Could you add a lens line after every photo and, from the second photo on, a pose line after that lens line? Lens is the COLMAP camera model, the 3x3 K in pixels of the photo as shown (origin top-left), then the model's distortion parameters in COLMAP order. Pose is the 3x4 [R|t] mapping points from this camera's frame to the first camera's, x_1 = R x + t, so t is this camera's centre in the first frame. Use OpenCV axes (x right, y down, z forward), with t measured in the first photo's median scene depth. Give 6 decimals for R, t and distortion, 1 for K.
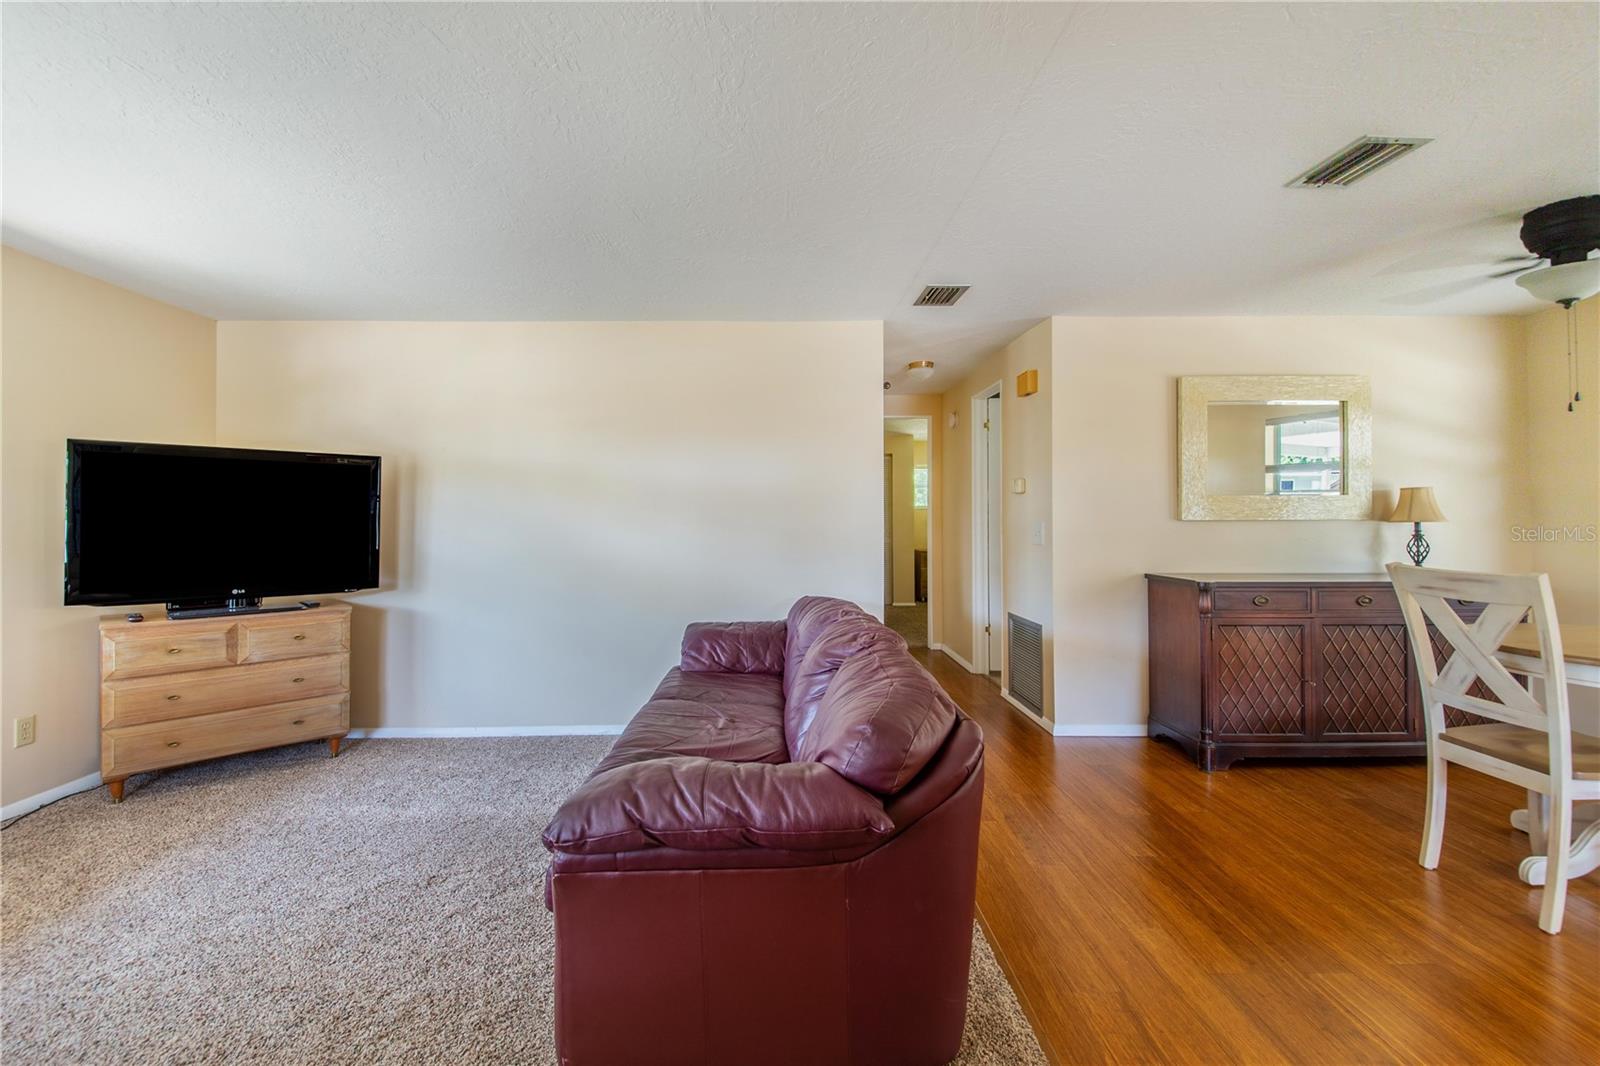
lens RADIAL K [[626.1, 0, 799.8], [0, 626.1, 509.8], [0, 0, 1]] dist [0.001658, -0.005705]
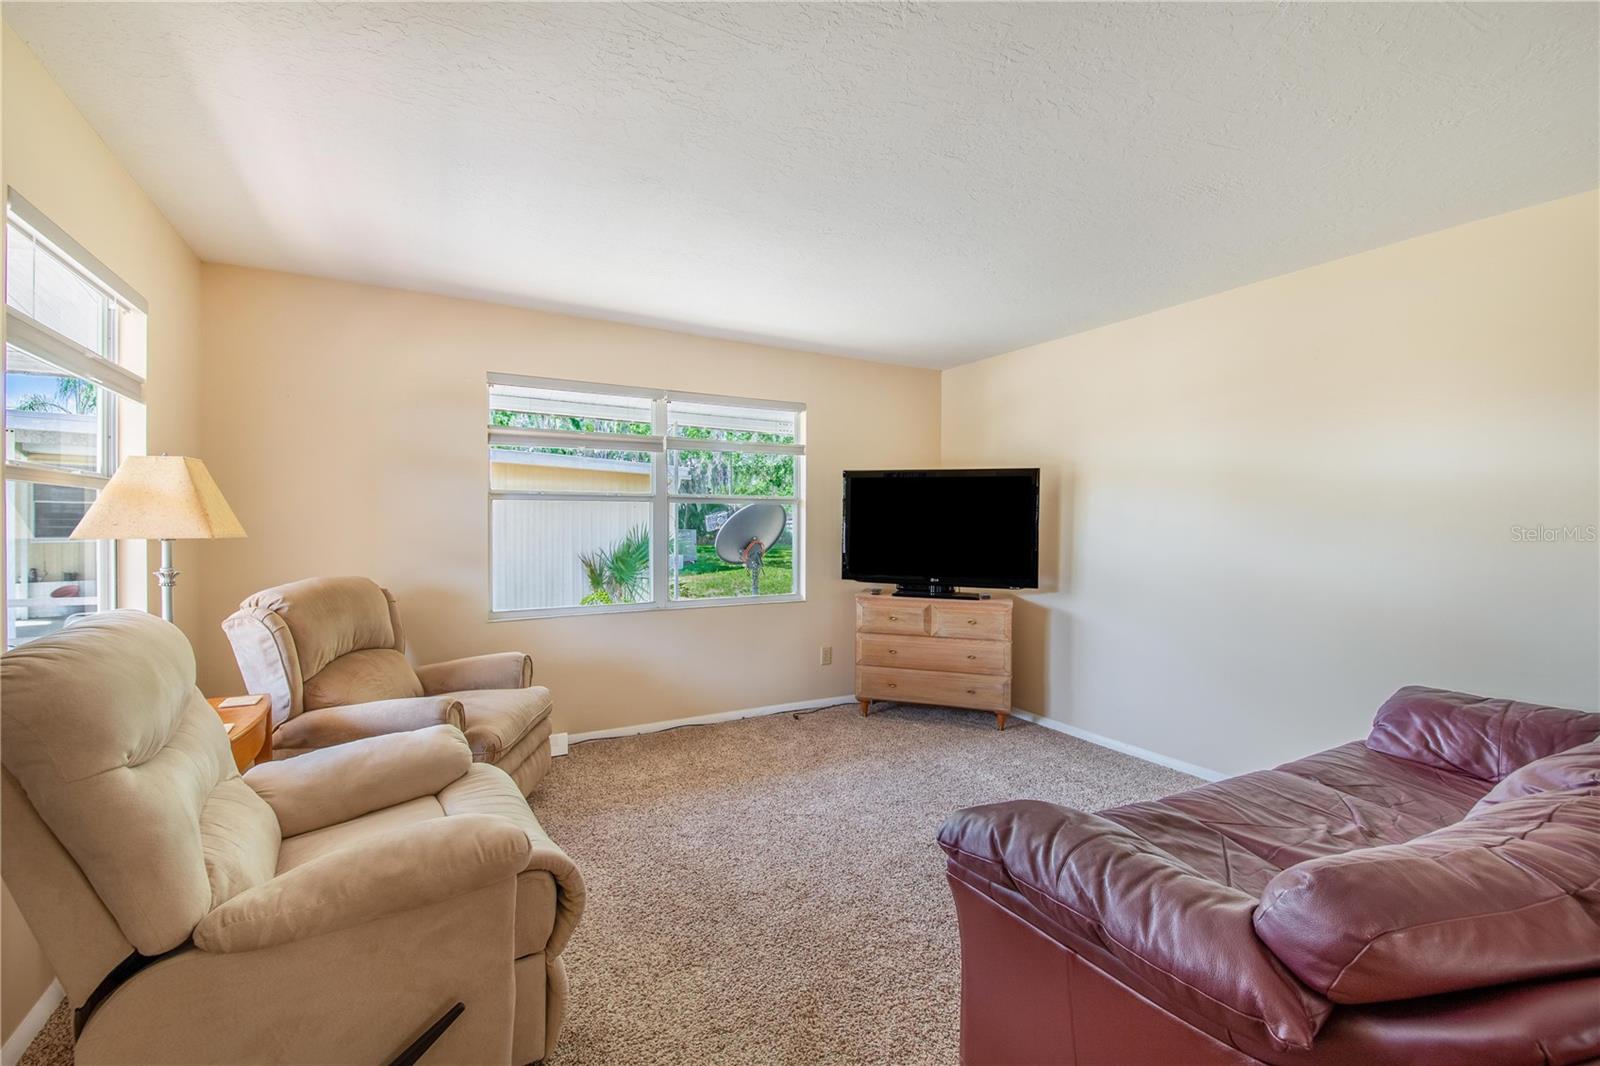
lens RADIAL K [[649.1, 0, 789.4], [0, 649.1, 529.1], [0, 0, 1]] dist [0.042110, -0.022527]
pose [[0.503214, 0.020024, -0.863930, 0.122494], [-0.001675, 0.999752, 0.022196, -0.004600], [0.864160, -0.009723, 0.503123, 0.065812]]
